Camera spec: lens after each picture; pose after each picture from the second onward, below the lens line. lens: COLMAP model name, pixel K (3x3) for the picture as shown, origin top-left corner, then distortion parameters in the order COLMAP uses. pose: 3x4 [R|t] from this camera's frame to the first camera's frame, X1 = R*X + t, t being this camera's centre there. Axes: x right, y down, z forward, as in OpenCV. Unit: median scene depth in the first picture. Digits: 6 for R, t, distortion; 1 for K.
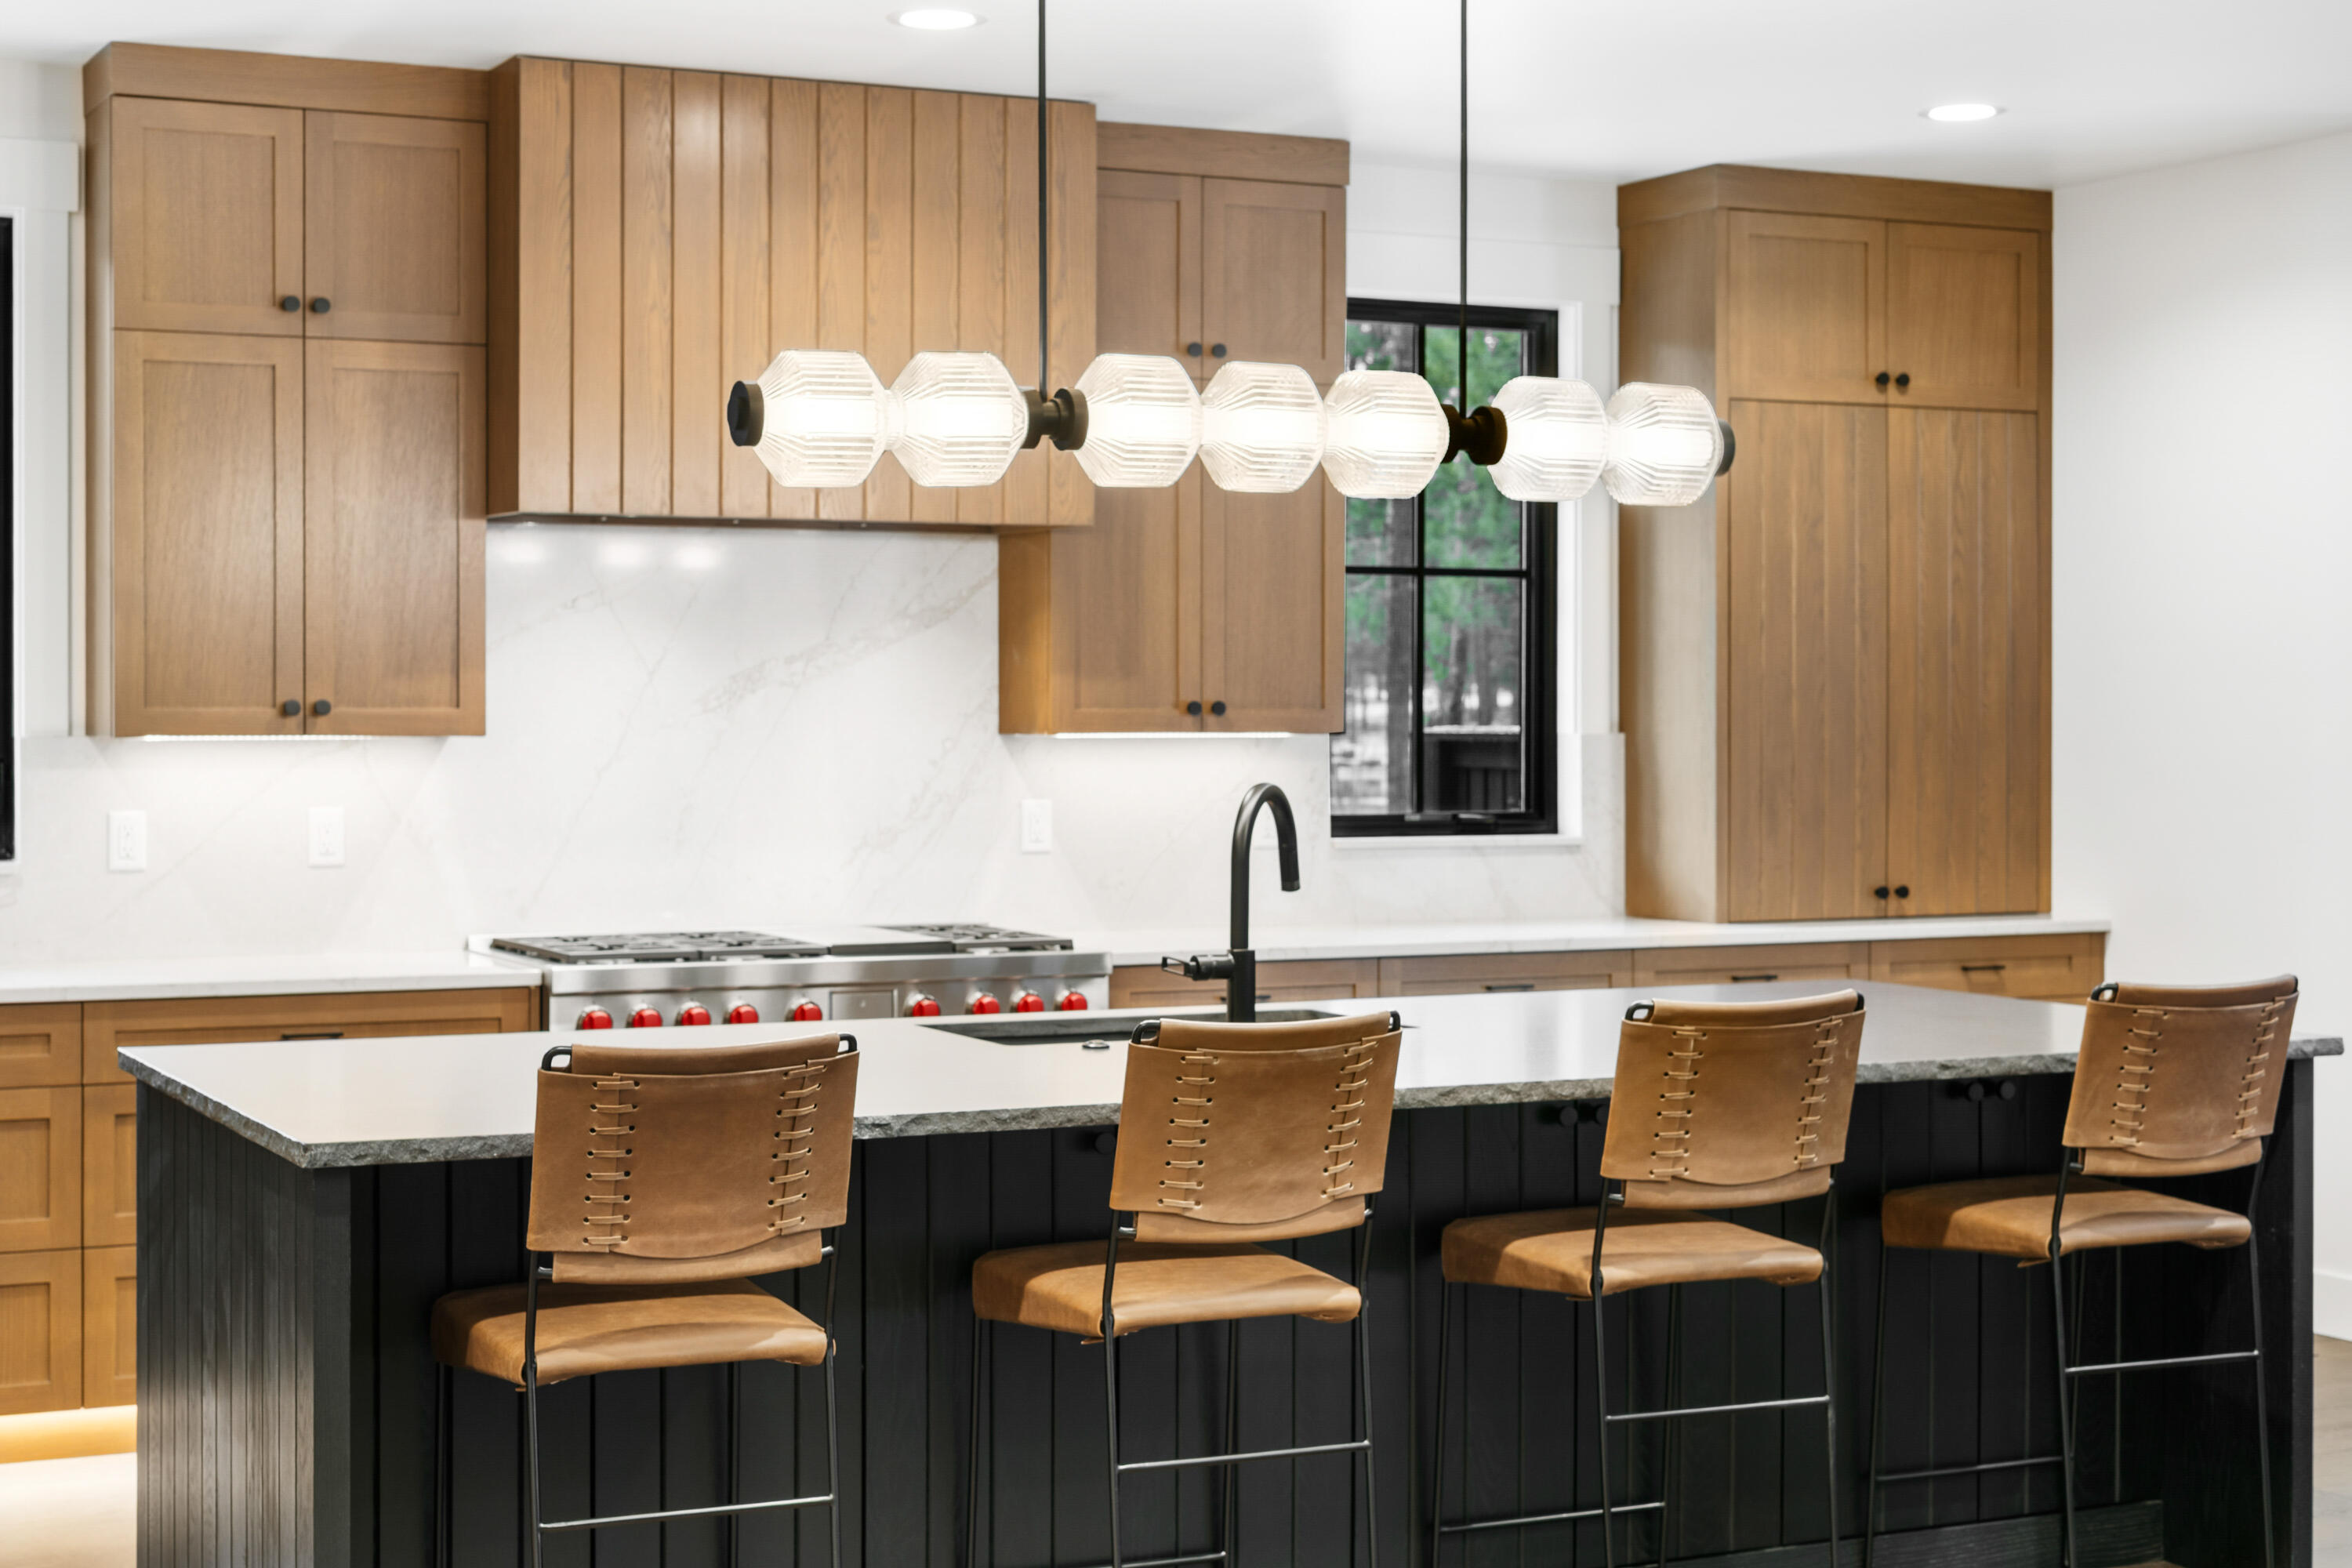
lens RADIAL K [[3586.2, 0, 1184.4], [0, 3586.2, 719.7], [0, 0, 1]] dist [0.030715, 0.043306]
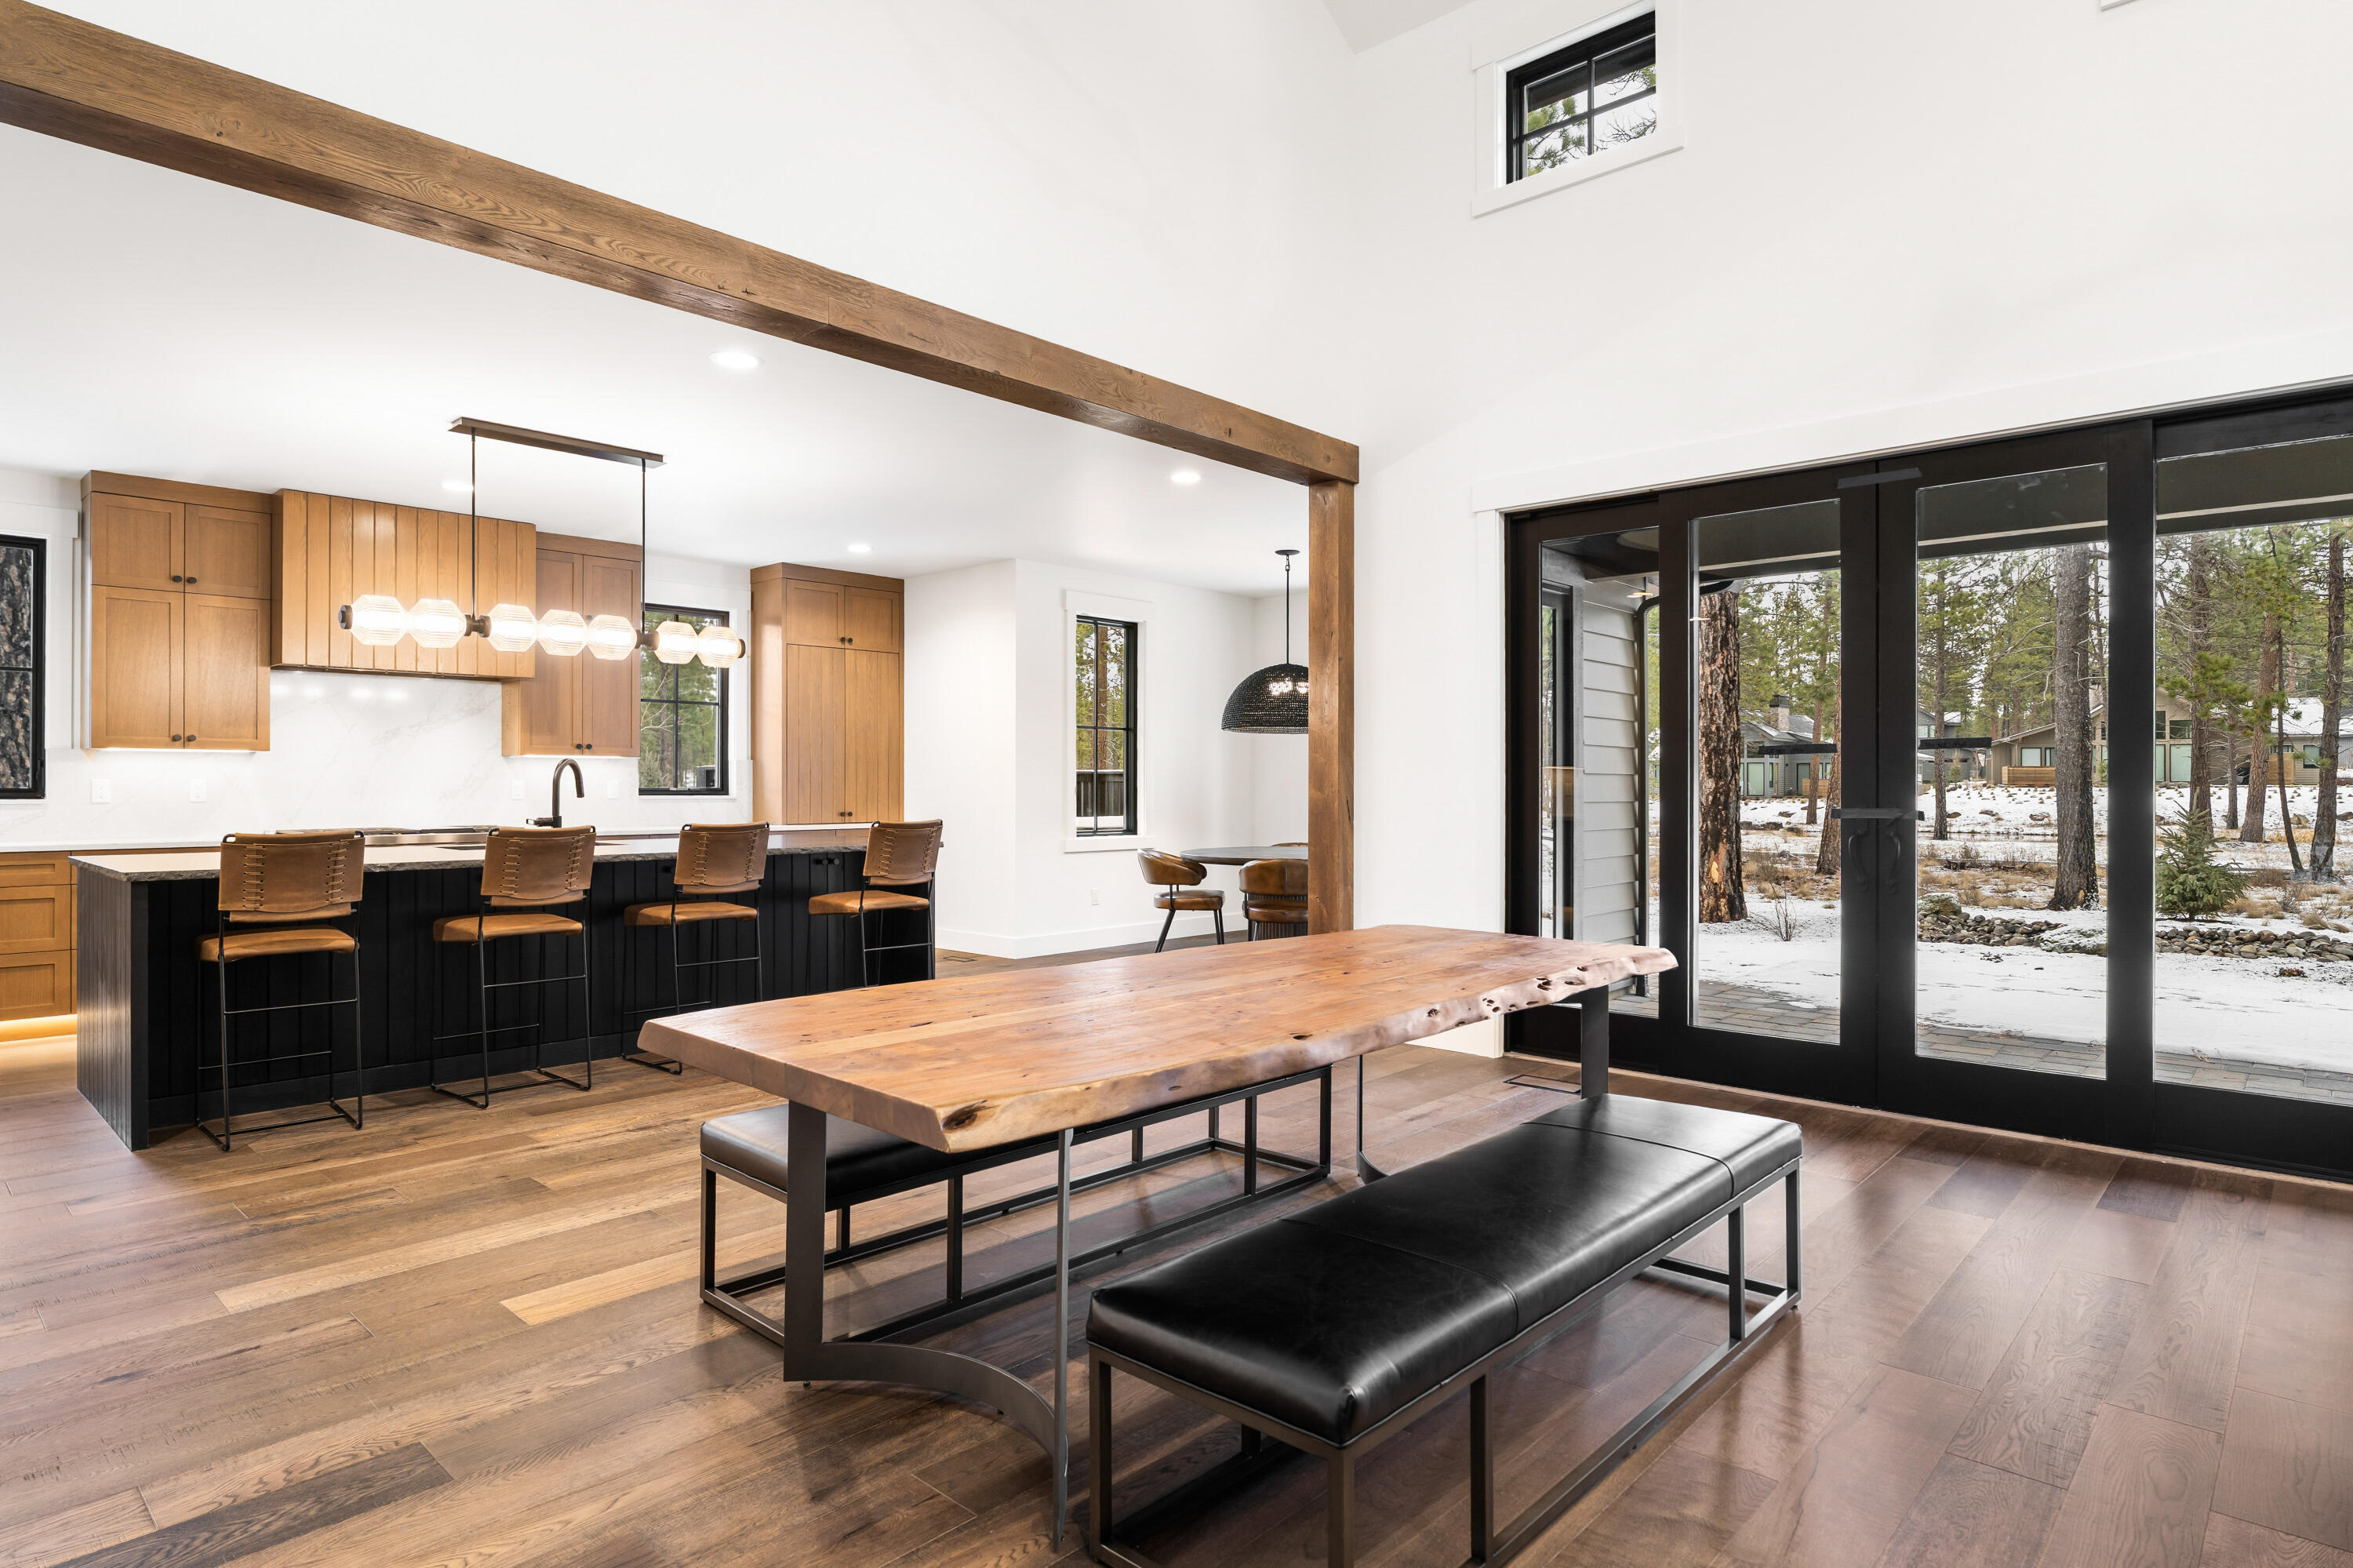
lens RADIAL K [[1277.1, 0, 1169.1], [0, 1277.1, 776.9], [0, 0, 1]] dist [-0.002952, -0.000375]
pose [[0.934508, 0.001664, 0.355937, 0.085812], [0.001455, 0.999963, -0.008495, 0.033021], [-0.355938, 0.008456, 0.934471, -0.092389]]
